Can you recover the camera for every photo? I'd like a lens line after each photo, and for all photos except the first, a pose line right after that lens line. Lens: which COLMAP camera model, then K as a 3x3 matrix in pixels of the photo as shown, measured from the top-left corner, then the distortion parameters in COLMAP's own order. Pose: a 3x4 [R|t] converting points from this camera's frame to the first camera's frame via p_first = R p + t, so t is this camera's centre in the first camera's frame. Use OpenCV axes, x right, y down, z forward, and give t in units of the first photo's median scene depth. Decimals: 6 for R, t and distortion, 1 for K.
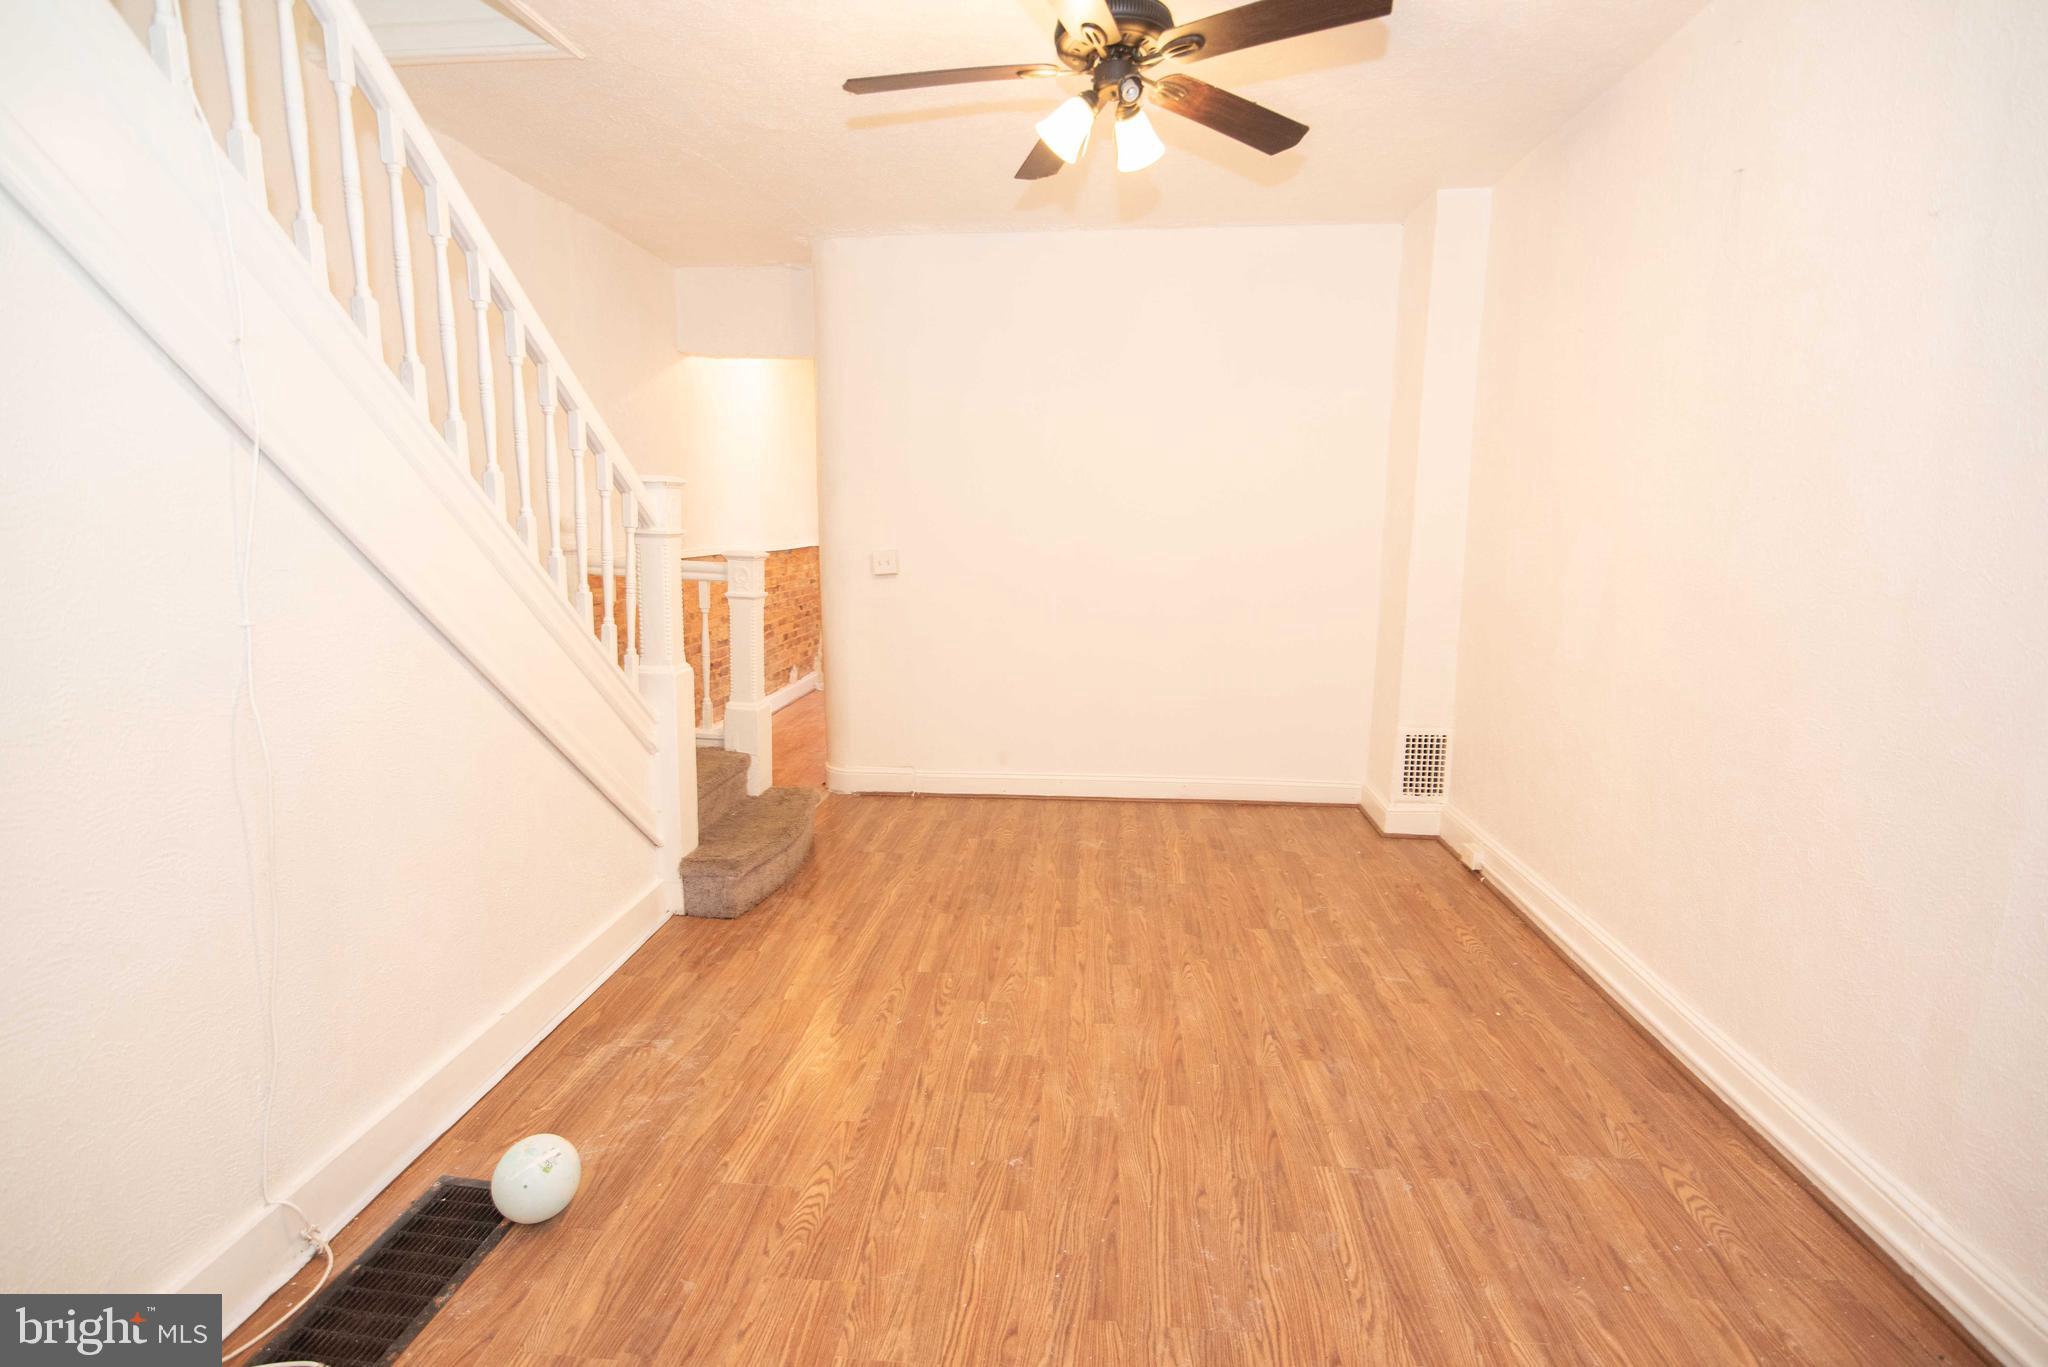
lens RADIAL K [[953.9, 0, 1024.0], [0, 953.9, 683.5], [0, 0, 1]] dist [-0.001870, -0.001018]
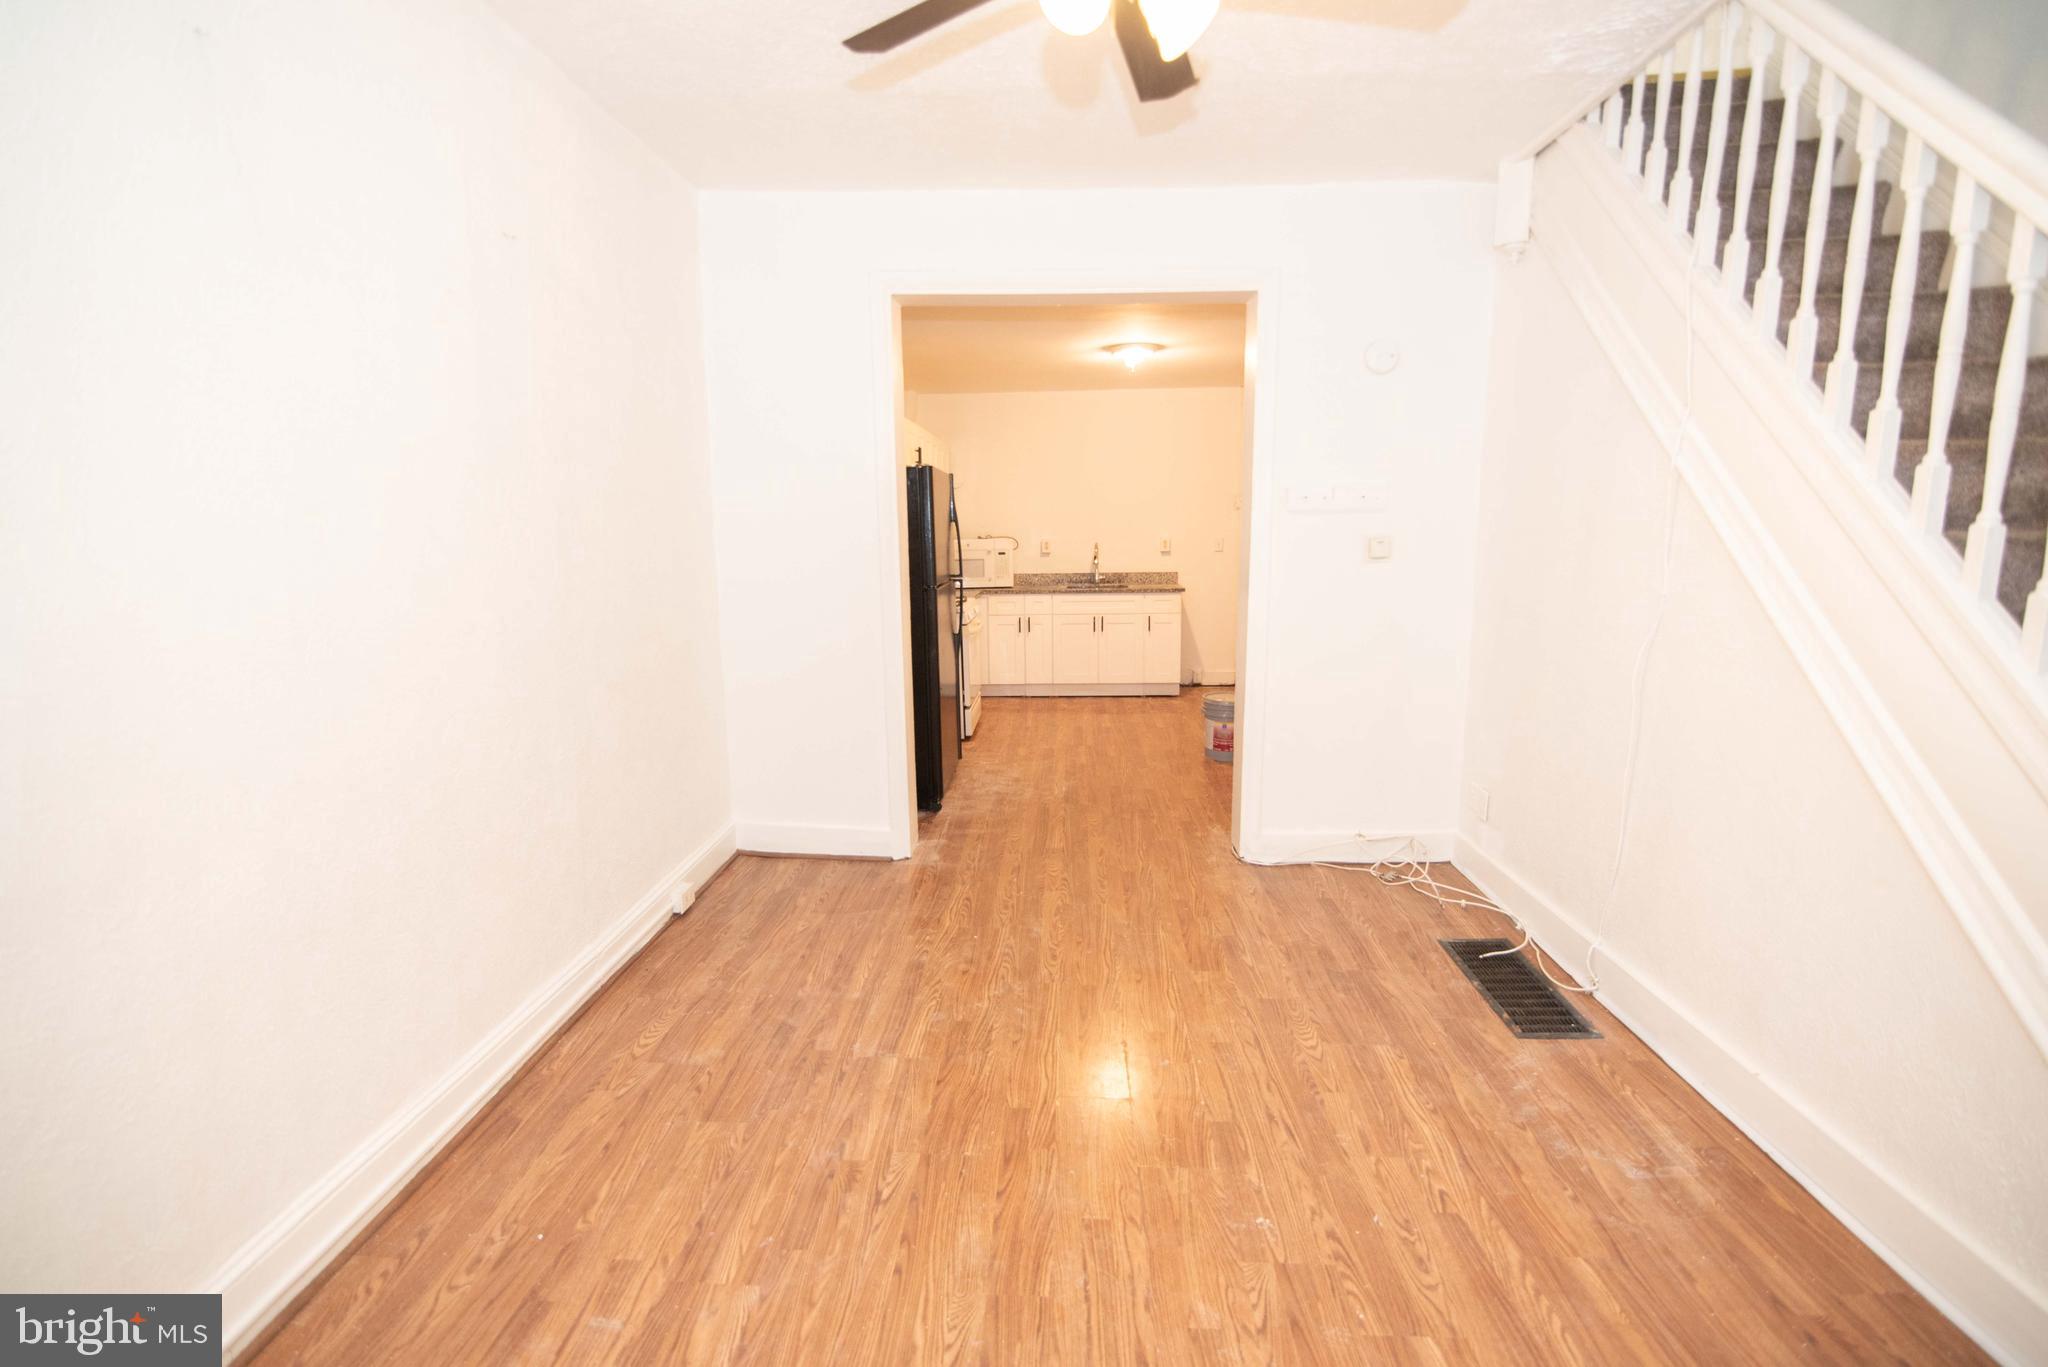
lens RADIAL K [[953.9, 0, 1024.0], [0, 953.9, 683.5], [0, 0, 1]] dist [-0.001870, -0.001018]
pose [[-0.999407, 0.009050, -0.033209, 0.178728], [-0.002729, 0.940944, 0.338550, -0.311448], [0.034312, 0.338440, -0.940362, 1.724086]]
